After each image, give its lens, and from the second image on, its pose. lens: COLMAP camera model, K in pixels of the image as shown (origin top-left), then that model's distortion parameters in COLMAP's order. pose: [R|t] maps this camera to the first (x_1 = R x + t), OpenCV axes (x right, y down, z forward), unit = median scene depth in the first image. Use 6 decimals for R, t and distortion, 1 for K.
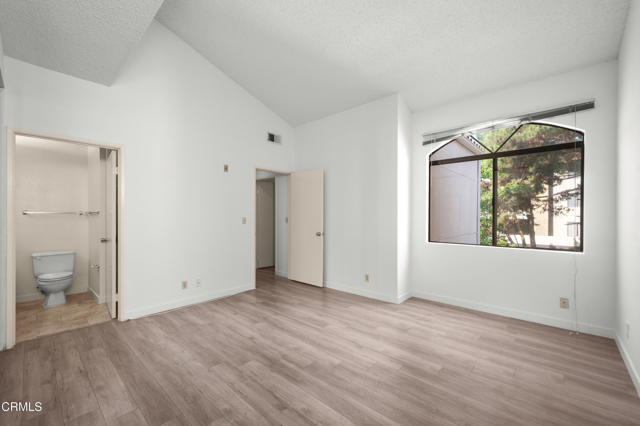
lens RADIAL K [[266.0, 0, 321.4], [0, 266.0, 214.3], [0, 0, 1]] dist [0.002531, 0.000288]
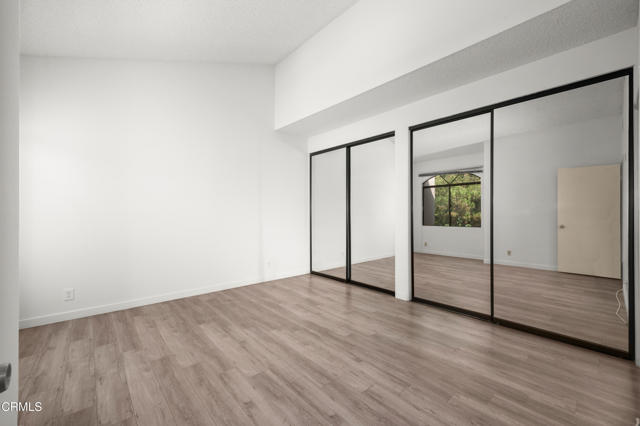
lens RADIAL K [[266.0, 0, 321.4], [0, 266.0, 214.3], [0, 0, 1]] dist [0.002531, 0.000288]
pose [[-0.994082, 0.000013, 0.108636, -0.240258], [-0.000463, 0.999990, -0.004356, 0.021617], [-0.108635, -0.004381, -0.994072, 1.831302]]
